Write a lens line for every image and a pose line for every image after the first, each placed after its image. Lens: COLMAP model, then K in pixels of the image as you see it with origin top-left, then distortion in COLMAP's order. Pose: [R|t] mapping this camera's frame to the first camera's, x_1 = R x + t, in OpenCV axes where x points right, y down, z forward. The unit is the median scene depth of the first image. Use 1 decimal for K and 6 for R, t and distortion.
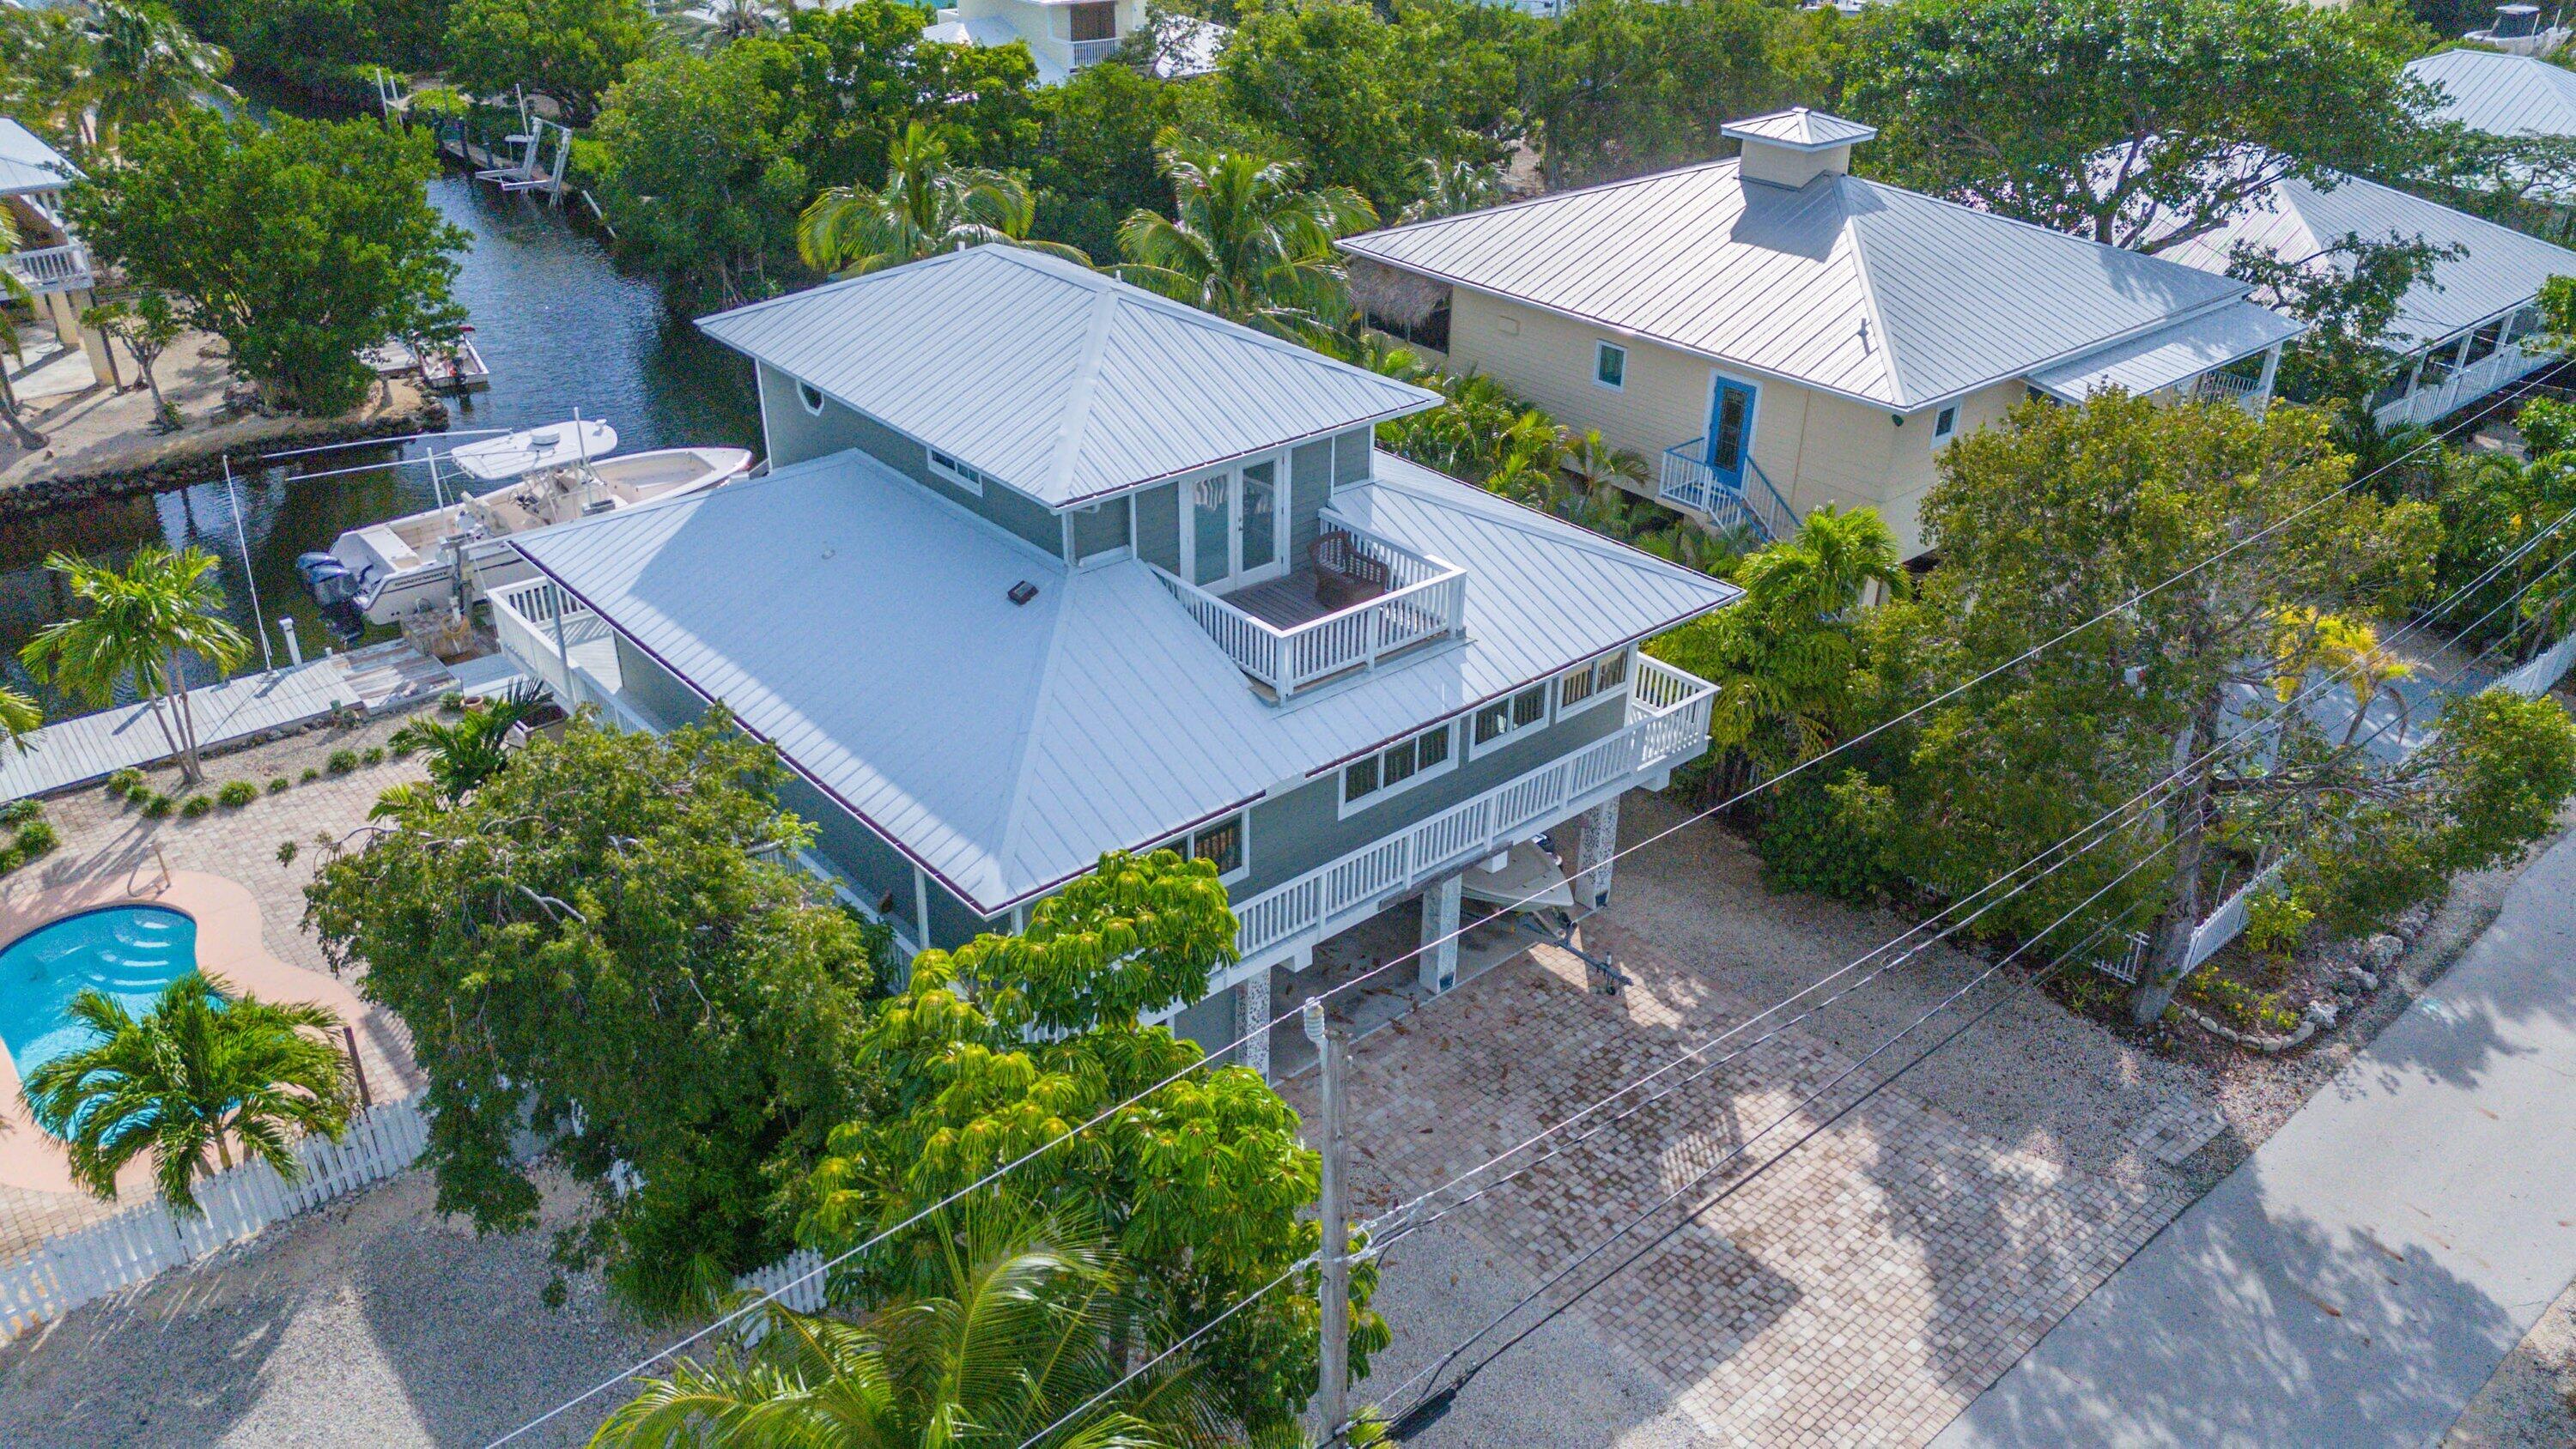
lens RADIAL K [[1896.8, 0, 1288.0], [0, 1896.8, 724.5], [0, 0, 1]] dist [0.055999, 0.000321]
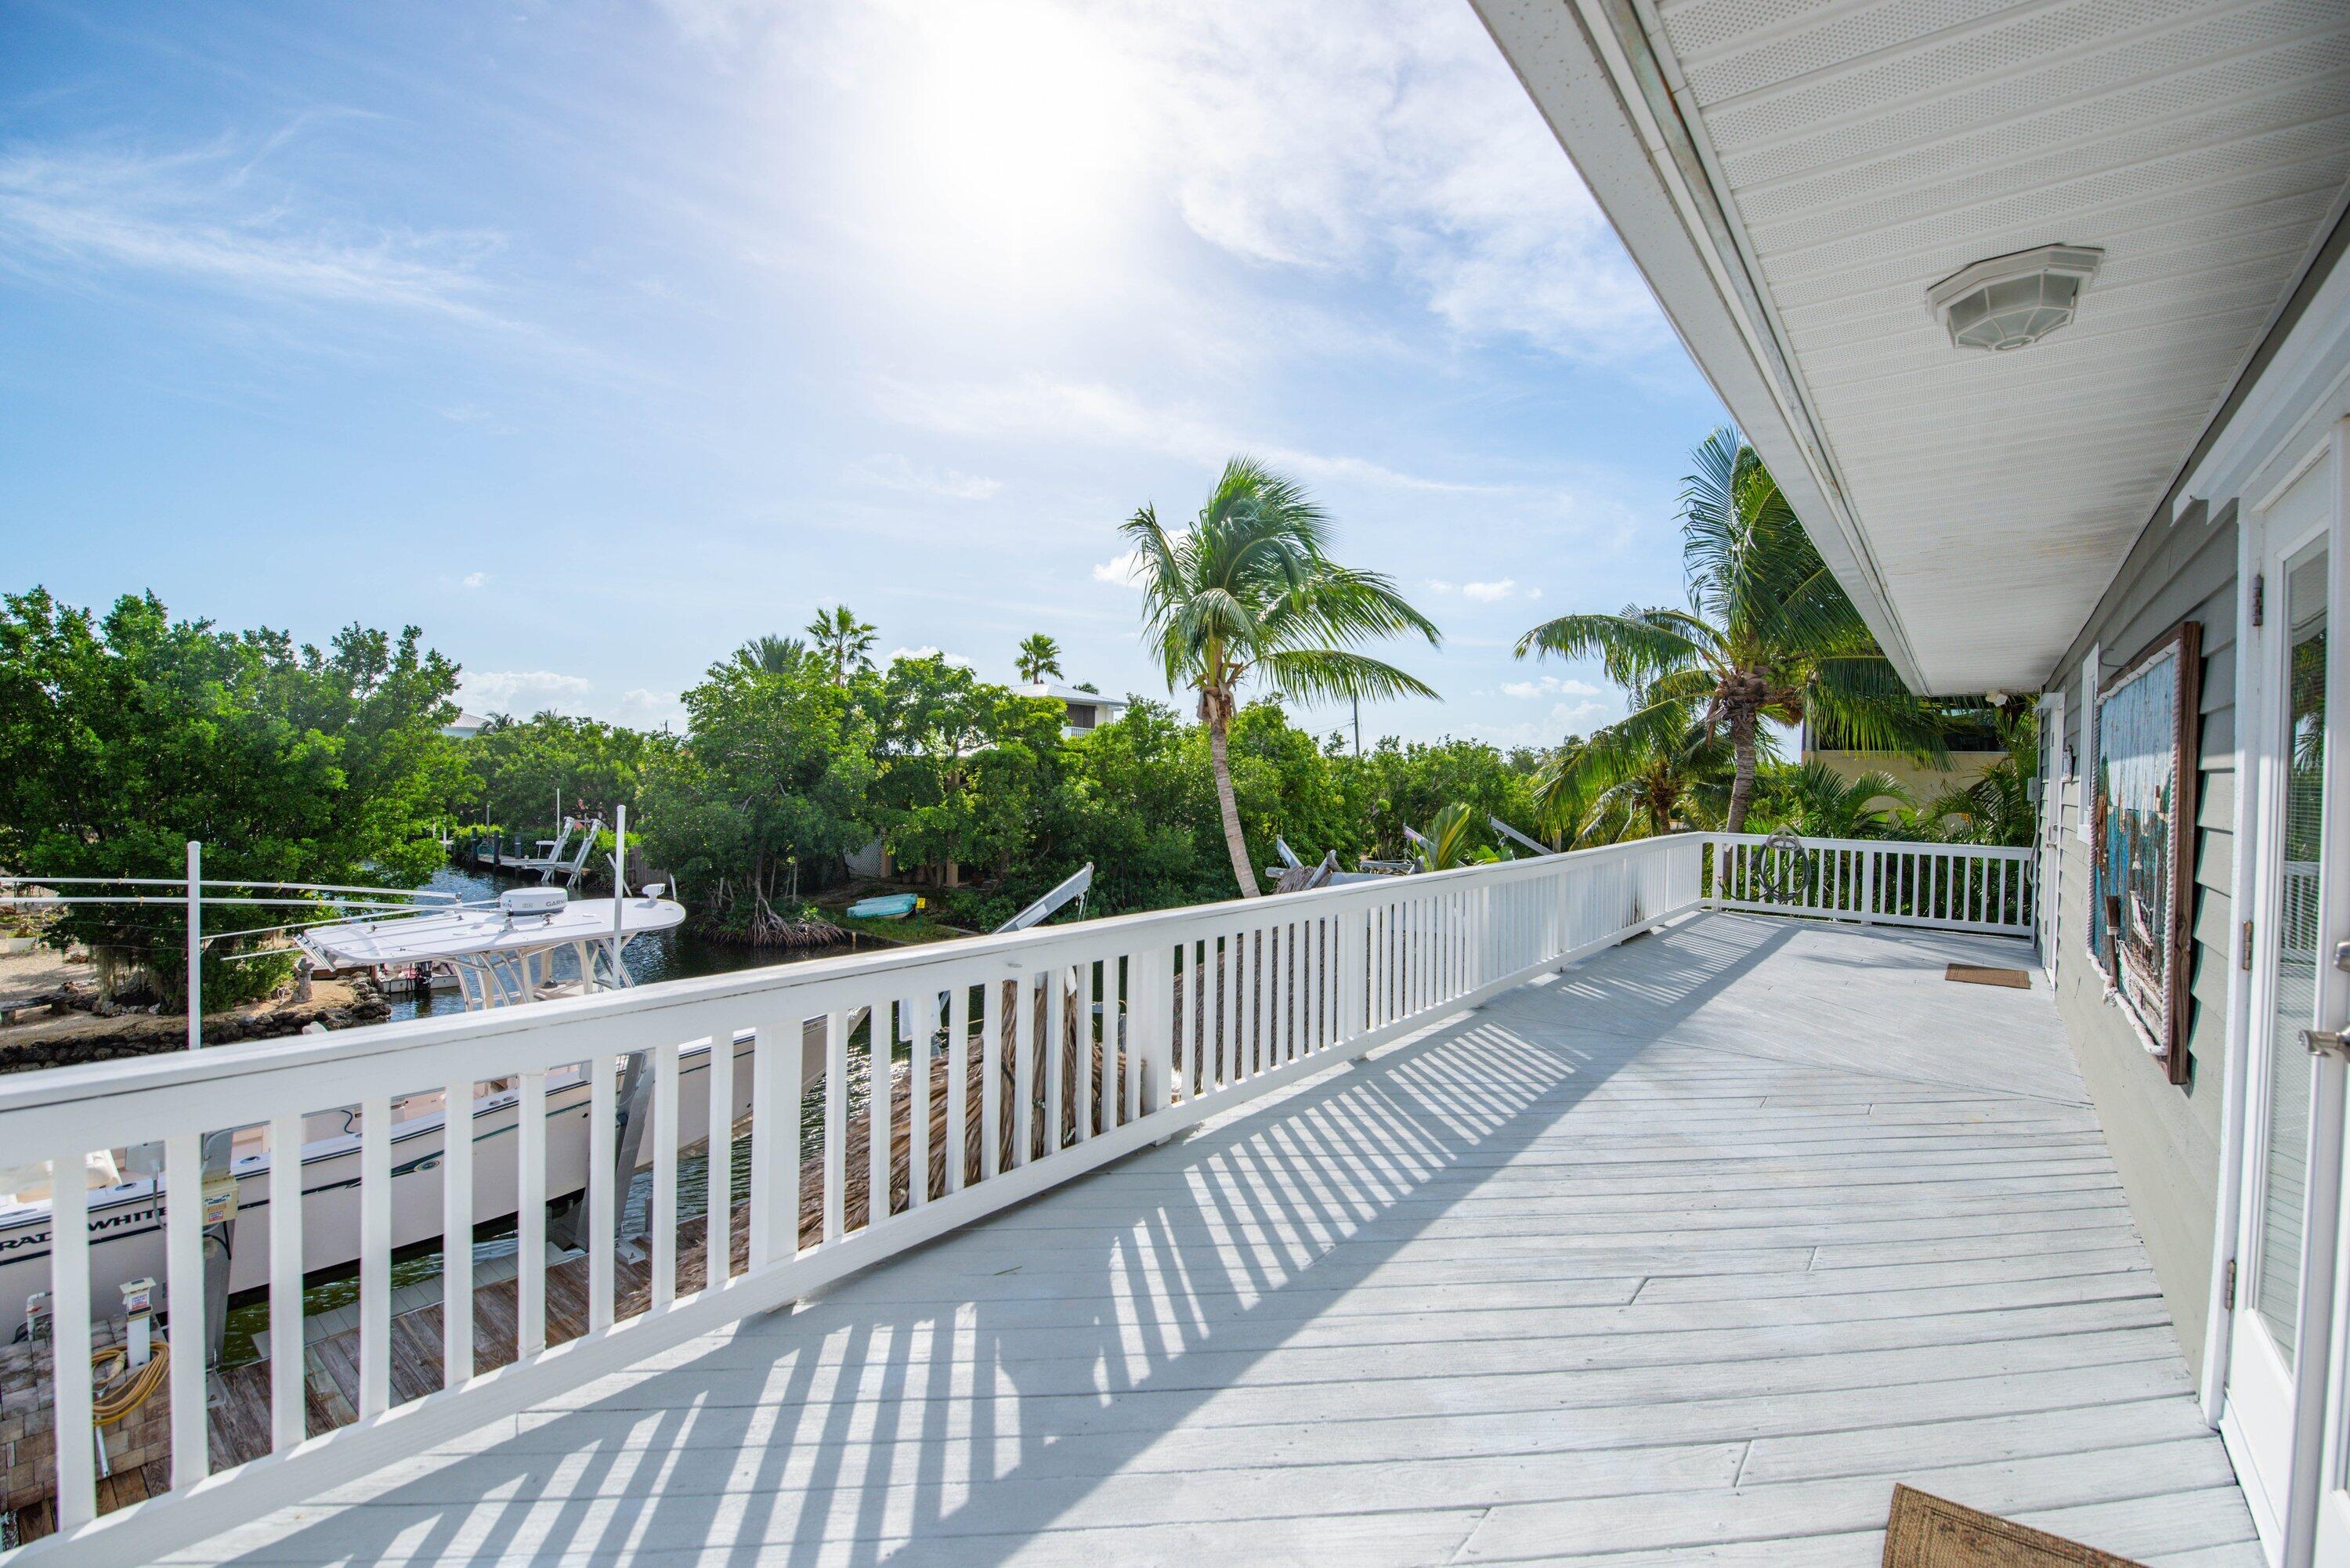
lens RADIAL K [[1038.8, 0, 1181.4], [0, 1038.8, 774.1], [0, 0, 1]] dist [-0.016142, -0.000213]
pose [[0.982680, 0.017760, 0.184456, -0.184425], [0.069429, 0.887605, -0.455343, -0.036545], [-0.171811, 0.460263, 0.870999, 0.489966]]
